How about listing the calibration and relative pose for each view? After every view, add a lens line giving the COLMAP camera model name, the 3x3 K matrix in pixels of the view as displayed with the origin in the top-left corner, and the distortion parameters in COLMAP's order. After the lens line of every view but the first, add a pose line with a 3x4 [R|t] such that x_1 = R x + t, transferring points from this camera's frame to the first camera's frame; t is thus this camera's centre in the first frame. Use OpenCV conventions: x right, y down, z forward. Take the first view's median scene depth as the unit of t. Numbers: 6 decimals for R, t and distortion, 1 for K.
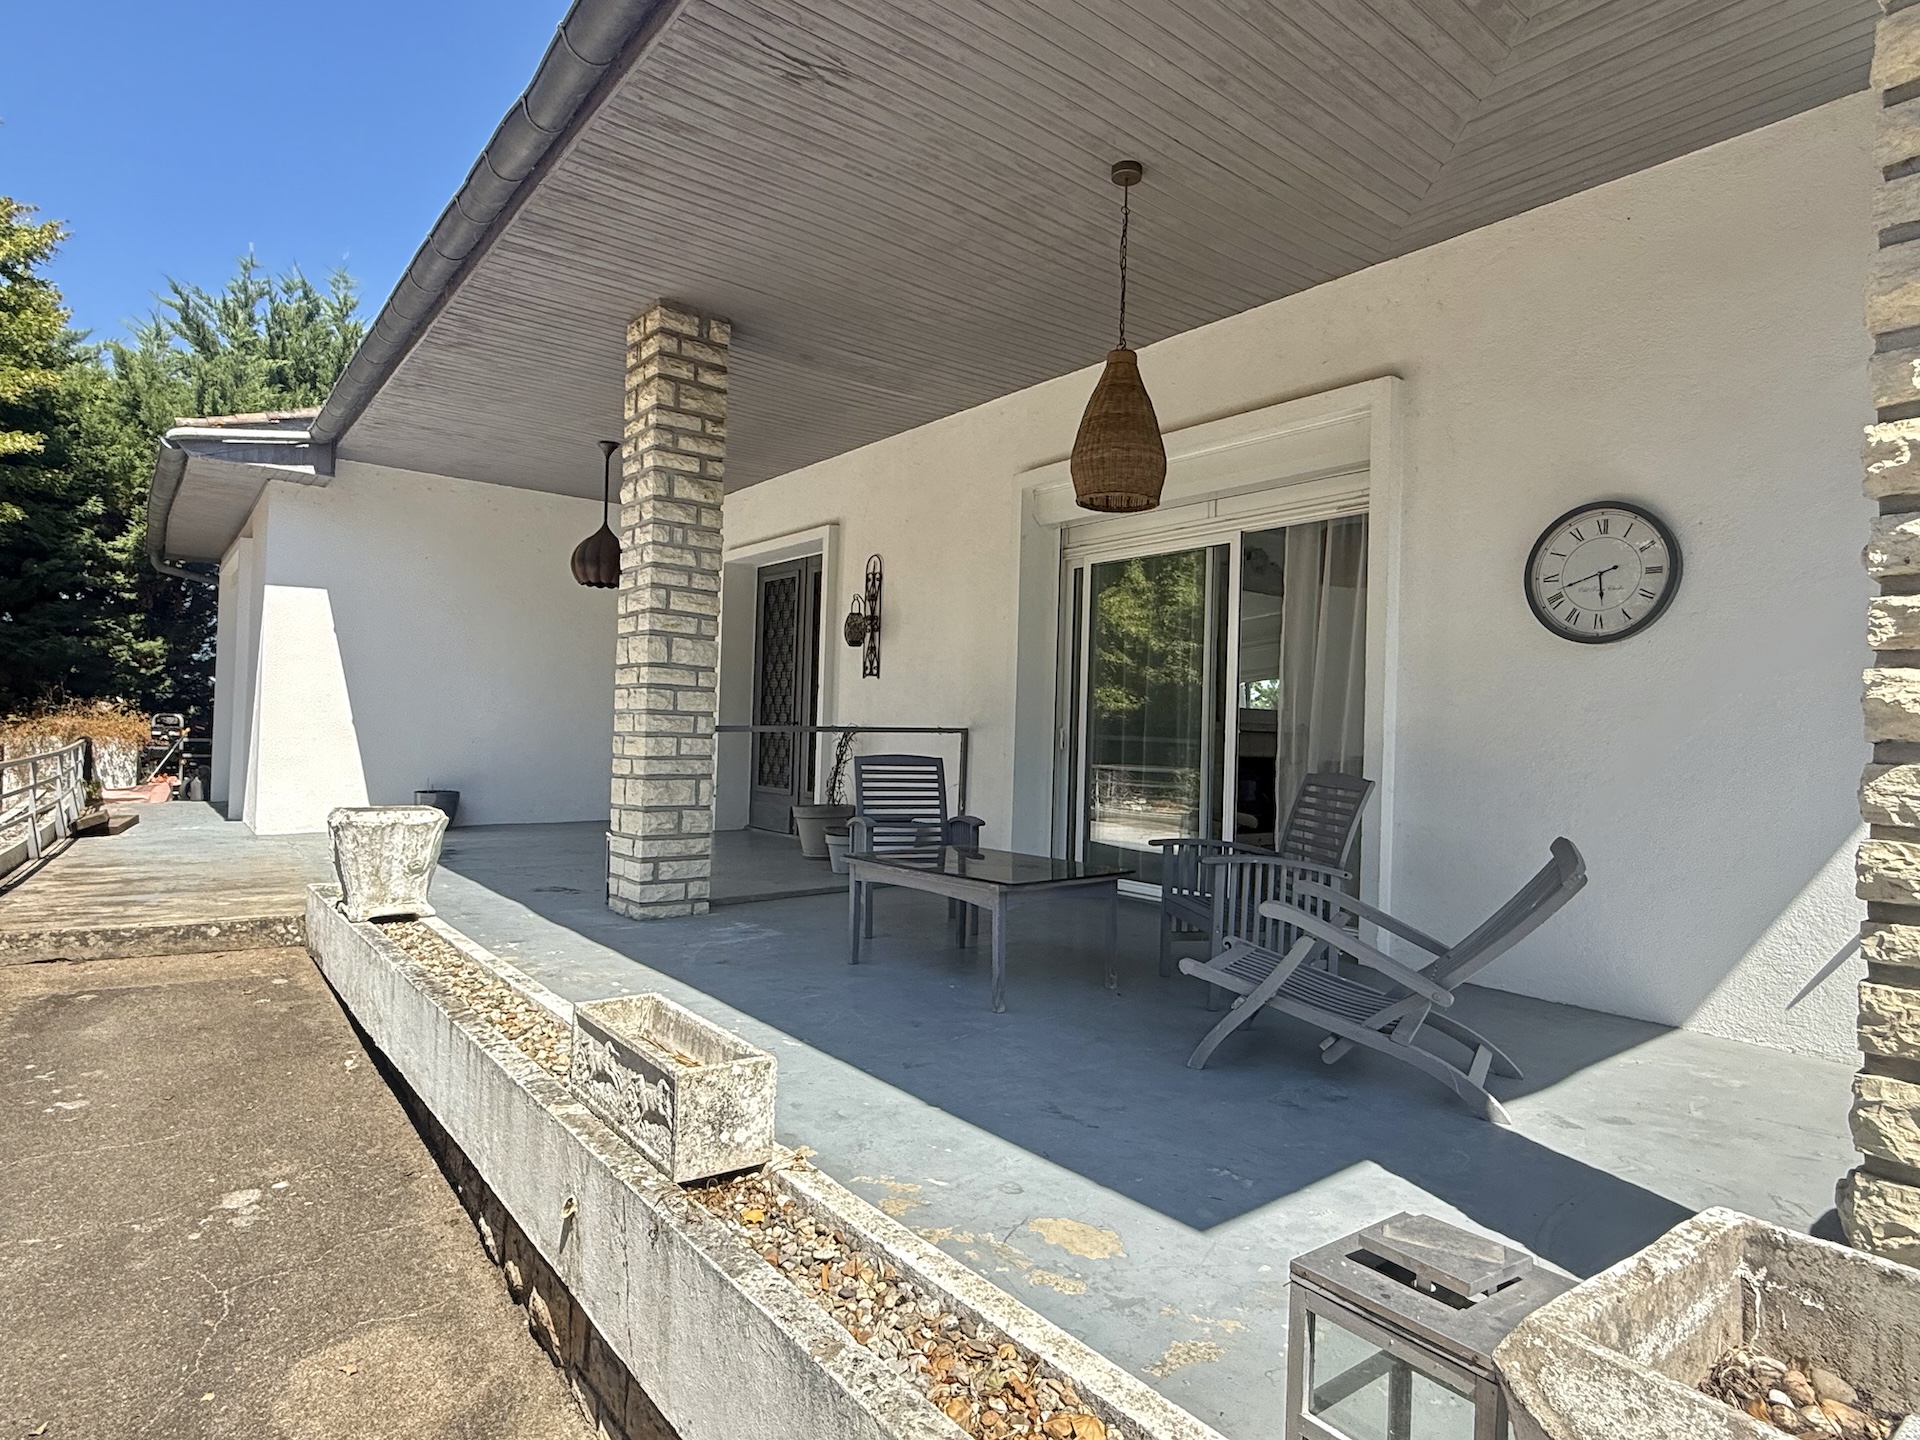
lens RADIAL K [[1052.6, 0, 958.6], [0, 1052.6, 719.7], [0, 0, 1]] dist [0.002568, 0.000082]
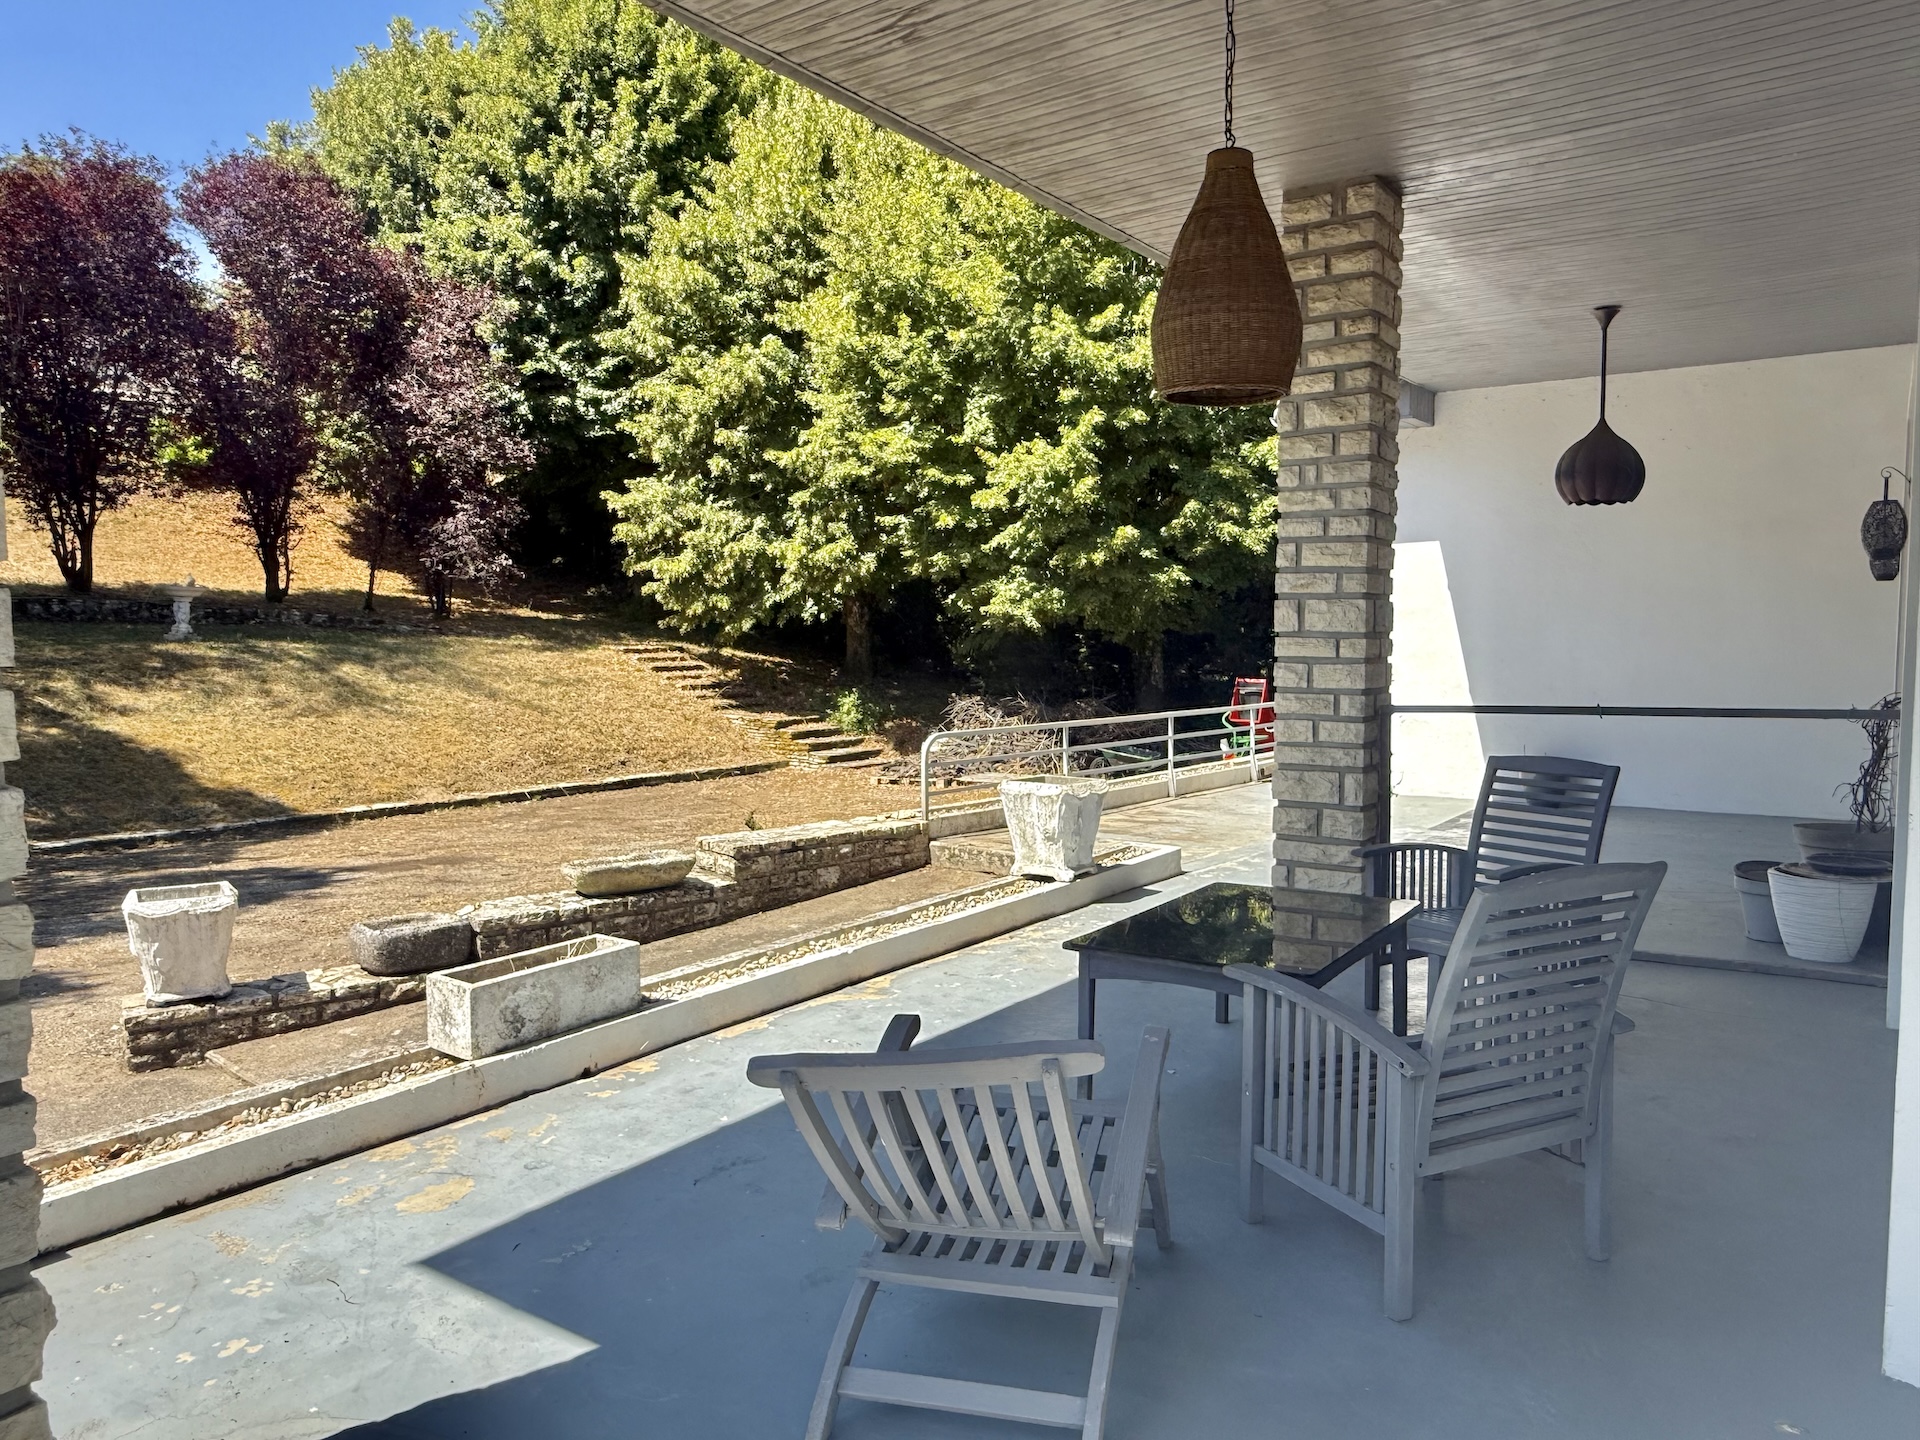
lens RADIAL K [[1288.1, 0, 968.2], [0, 1288.1, 725.9], [0, 0, 1]] dist [0.000279, -0.000041]
pose [[0.278850, 0.037651, -0.959596, 0.627022], [0.023867, 0.998651, 0.046119, -0.032079], [0.960038, -0.035763, 0.277575, 0.456152]]
